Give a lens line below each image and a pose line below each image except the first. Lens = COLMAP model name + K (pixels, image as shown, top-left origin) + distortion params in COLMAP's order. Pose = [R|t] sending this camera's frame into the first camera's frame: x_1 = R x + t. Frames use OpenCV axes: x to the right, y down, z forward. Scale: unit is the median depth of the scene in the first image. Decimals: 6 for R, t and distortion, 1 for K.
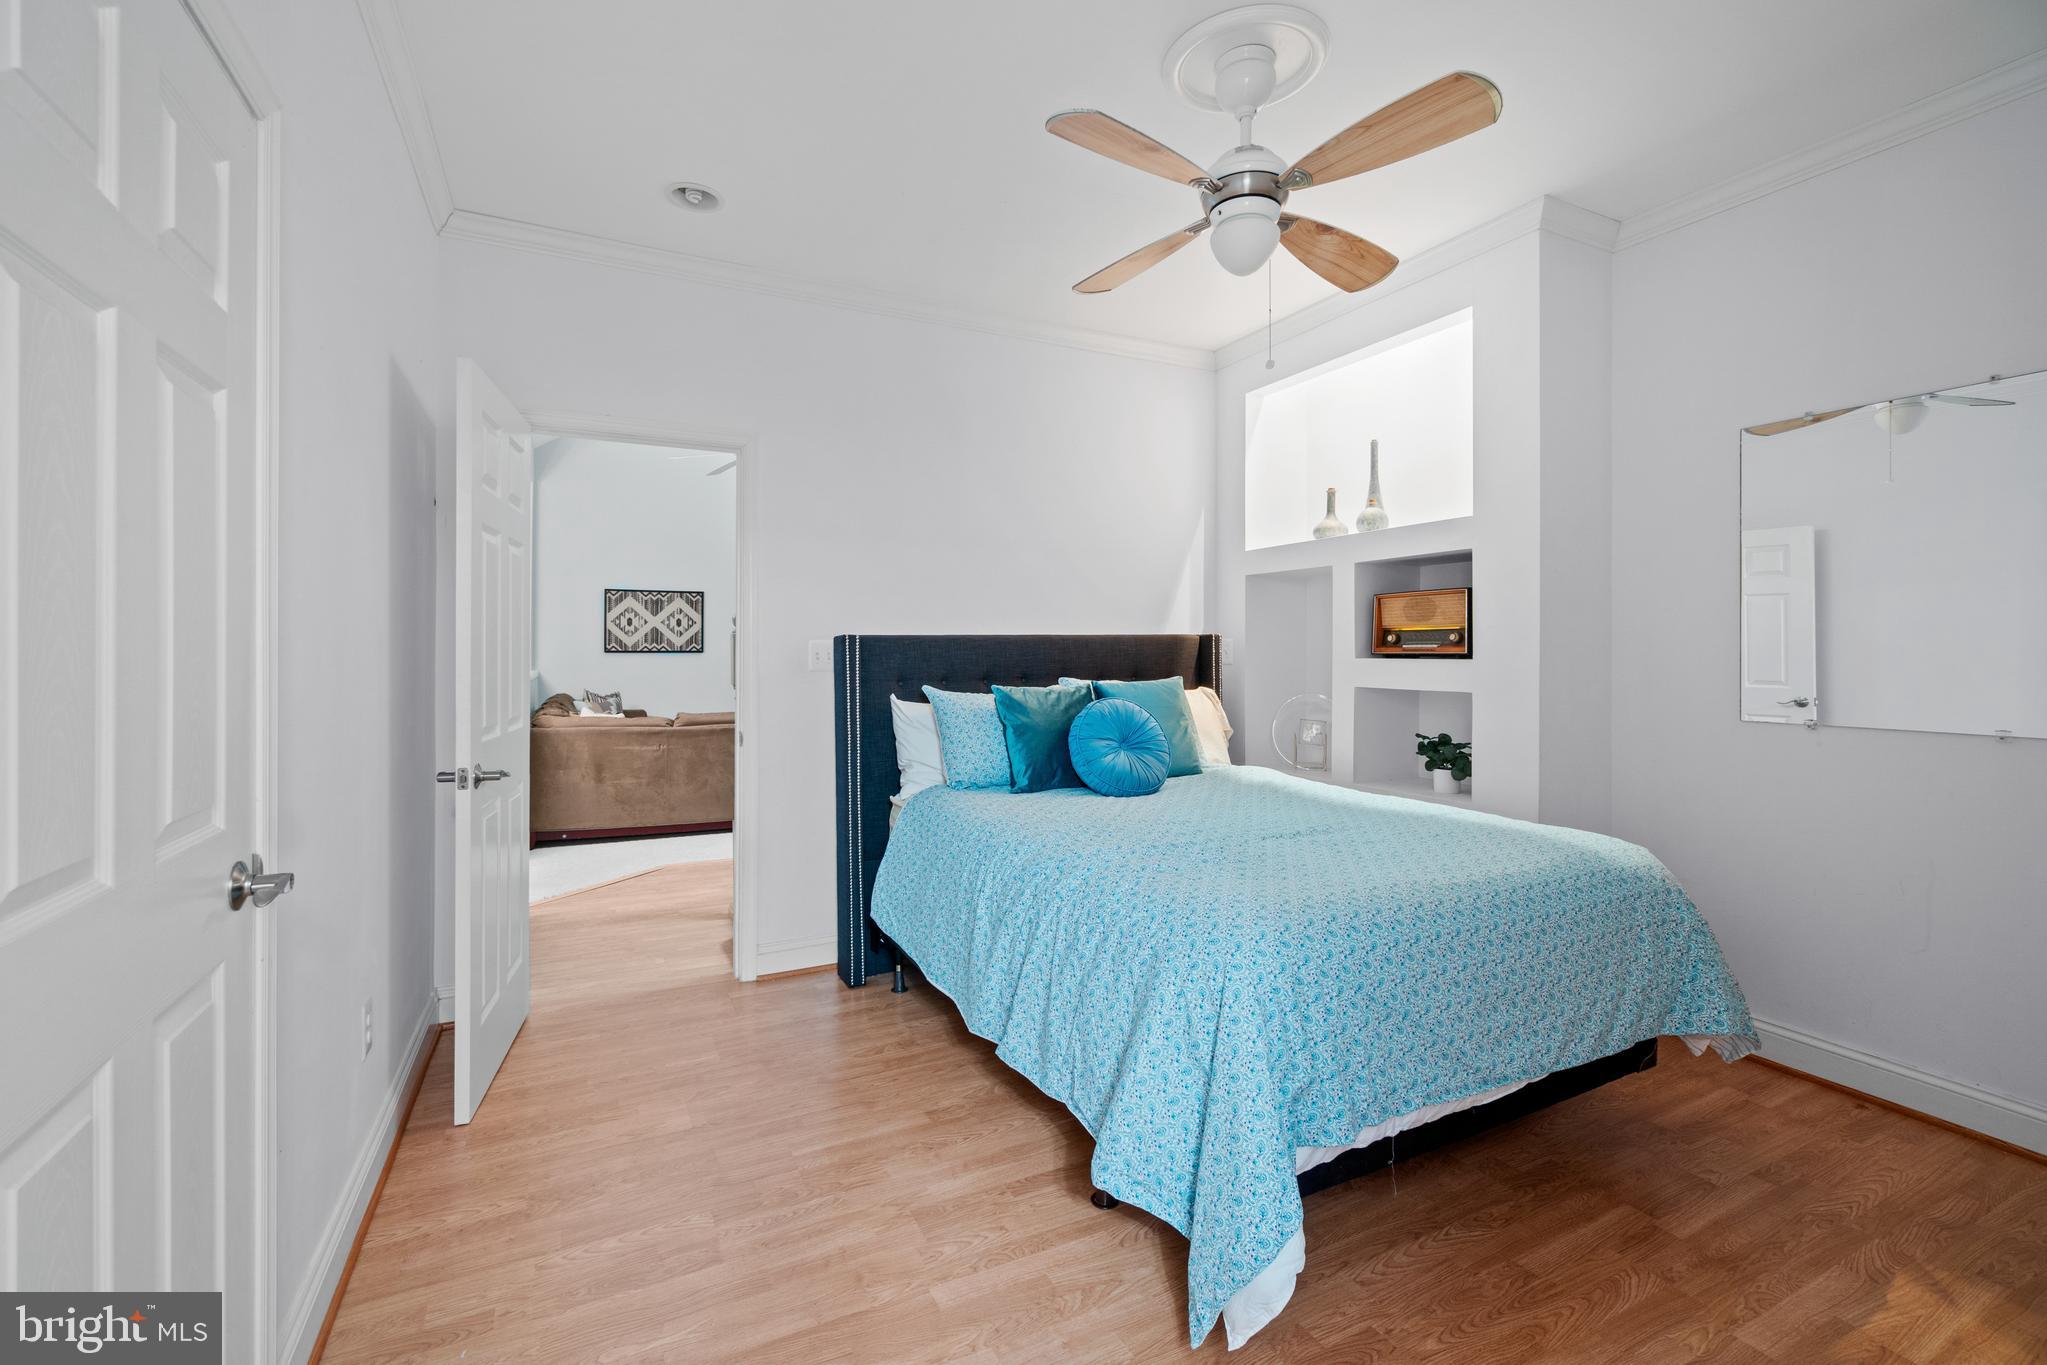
lens RADIAL K [[884.3, 0, 1023.7], [0, 884.3, 676.5], [0, 0, 1]] dist [-0.001908, 0.000282]
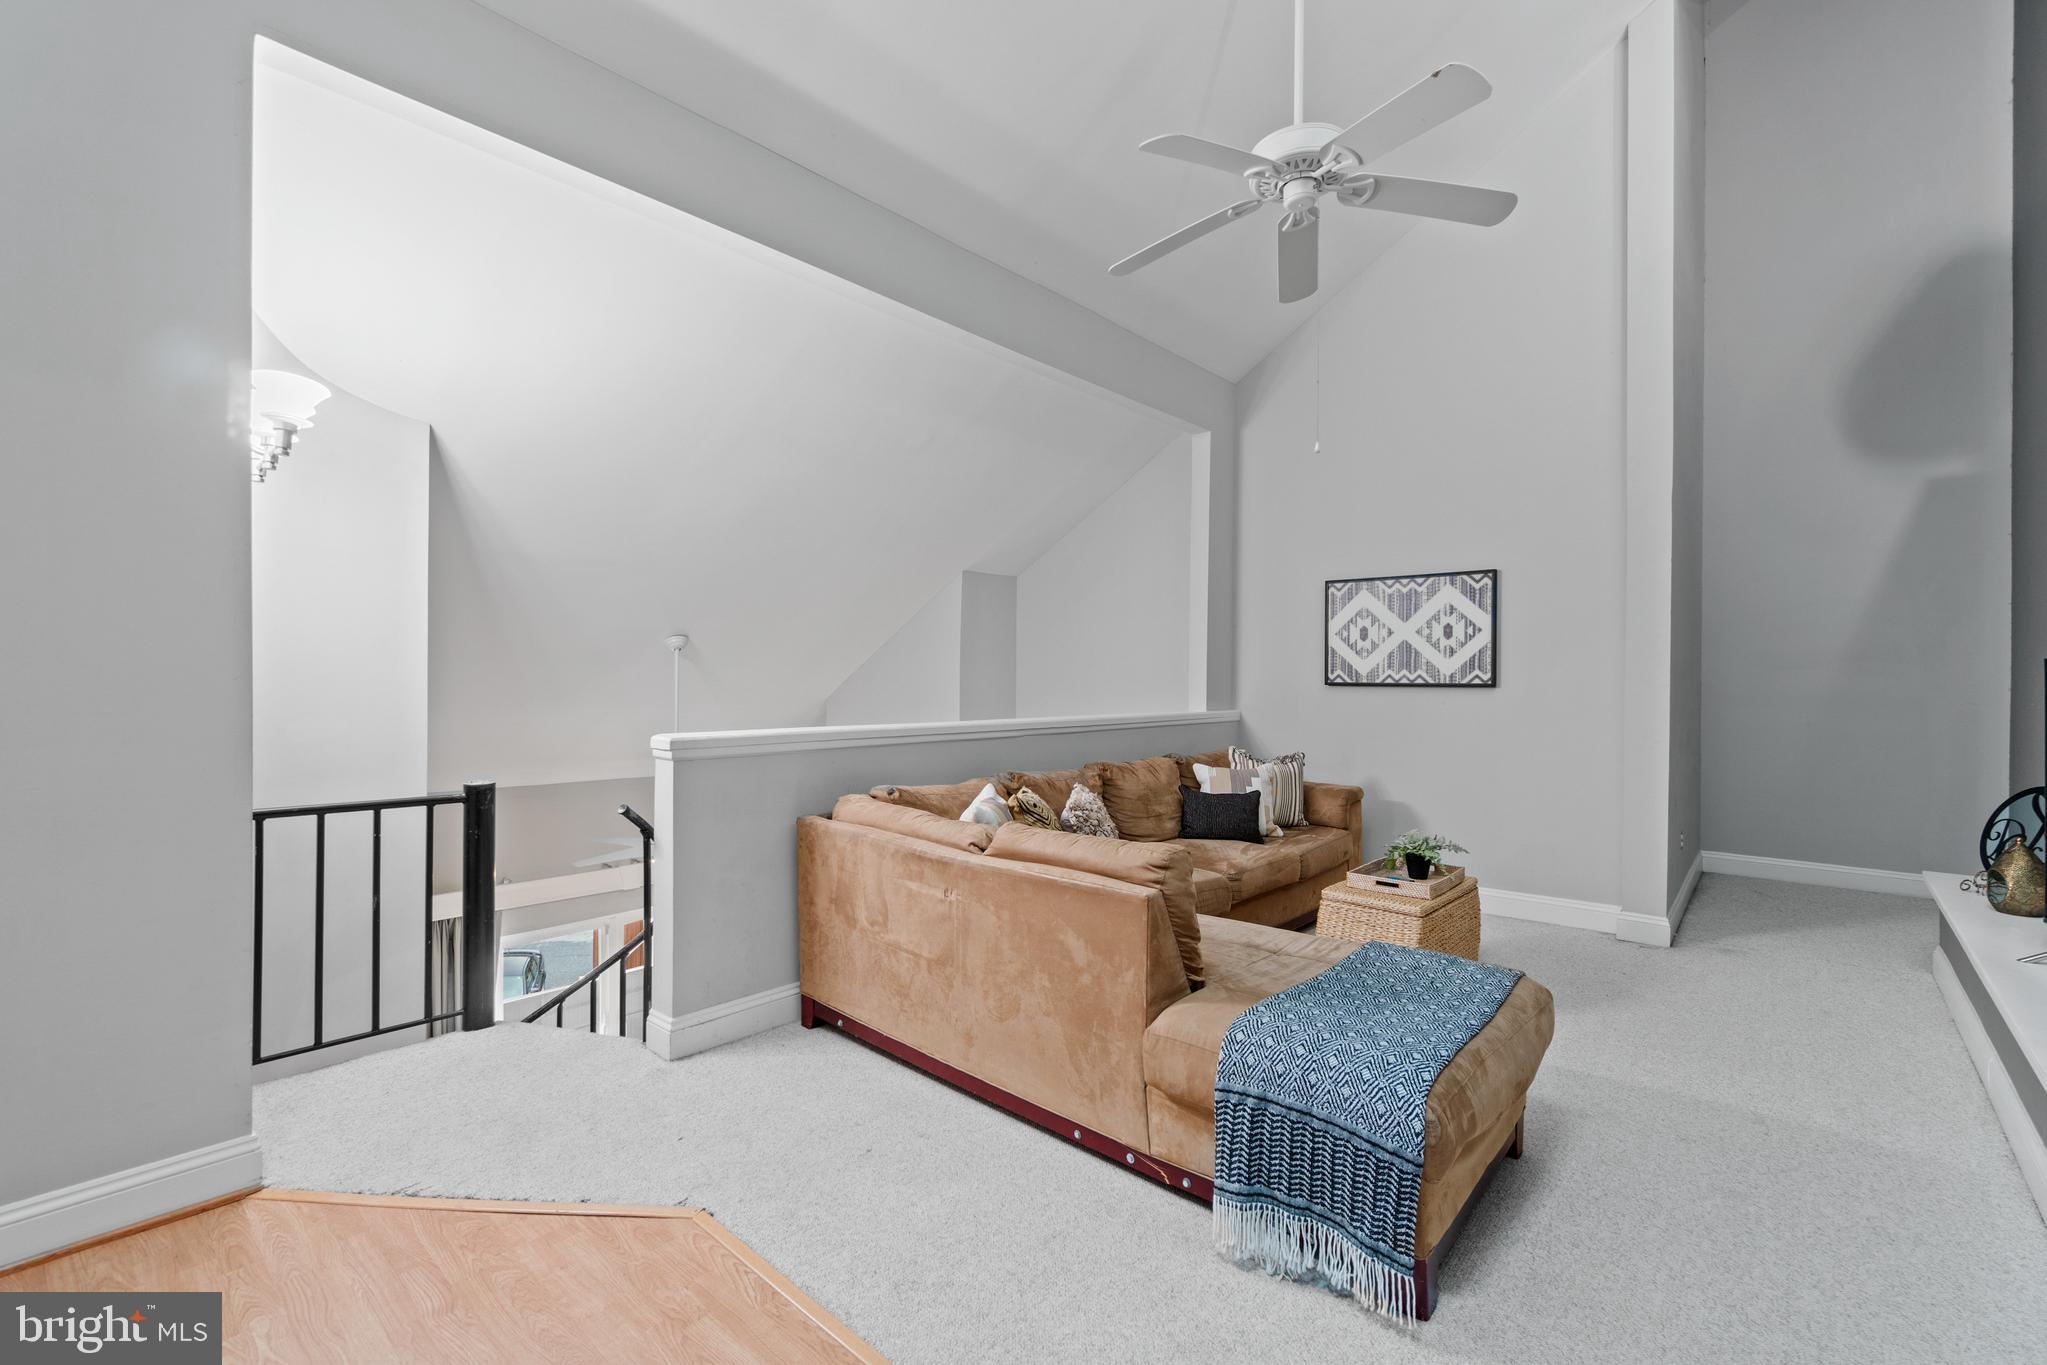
lens RADIAL K [[884.3, 0, 1023.7], [0, 884.3, 676.5], [0, 0, 1]] dist [-0.001908, 0.000282]
pose [[0.360653, 0.000593, -0.932700, 0.018321], [-0.034039, 0.999342, -0.012527, -0.018116], [0.932079, 0.036266, 0.360436, 0.573181]]
